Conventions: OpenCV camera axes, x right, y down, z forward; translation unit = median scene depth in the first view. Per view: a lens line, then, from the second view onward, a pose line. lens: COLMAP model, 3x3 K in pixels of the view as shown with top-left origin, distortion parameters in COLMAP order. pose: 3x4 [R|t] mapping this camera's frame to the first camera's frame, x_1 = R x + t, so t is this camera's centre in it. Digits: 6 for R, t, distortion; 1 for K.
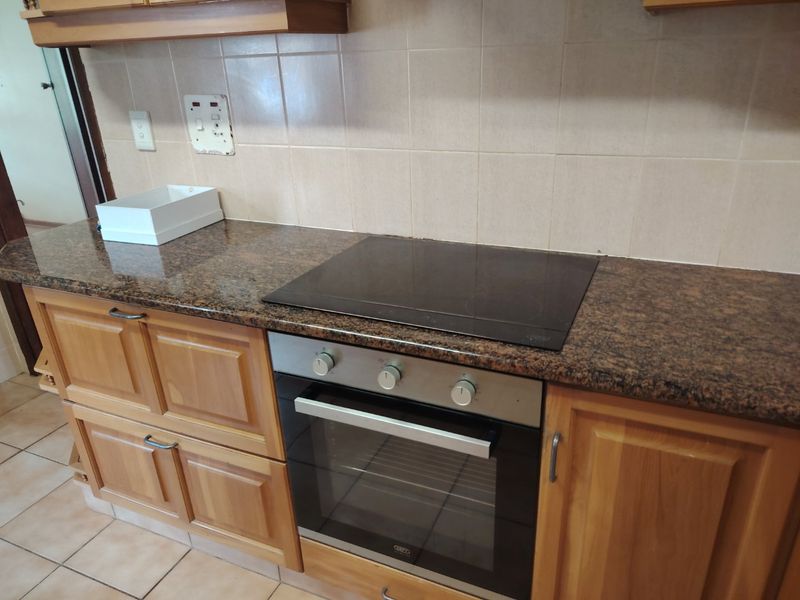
lens RADIAL K [[552.6, 0, 402.6], [0, 552.6, 308.4], [0, 0, 1]] dist [0.041788, -0.028520]
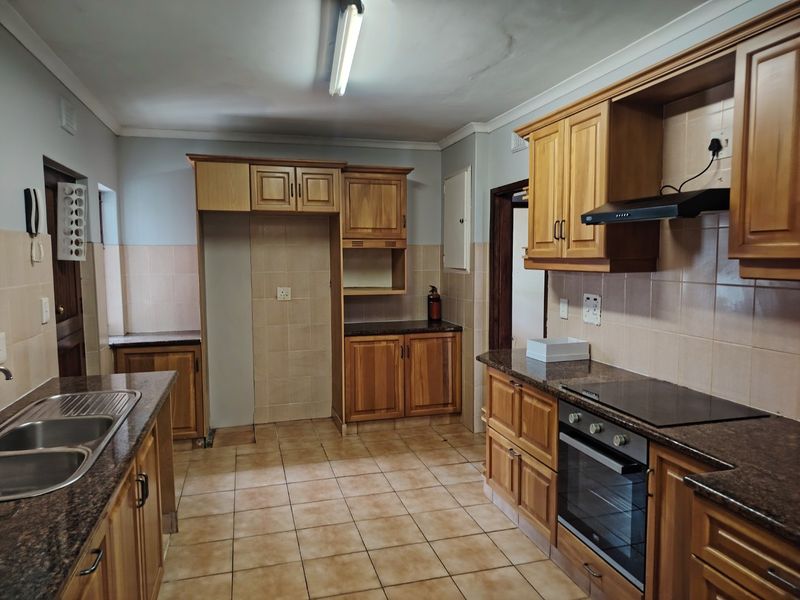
lens RADIAL K [[552.6, 0, 400.1], [0, 552.6, 301.4], [0, 0, 1]] dist [0.041788, -0.028520]
pose [[0.637951, 0.095813, -0.764093, 0.794125], [-0.332685, 0.929149, -0.161253, 0.195609], [0.694506, 0.357074, 0.624627, -0.749467]]
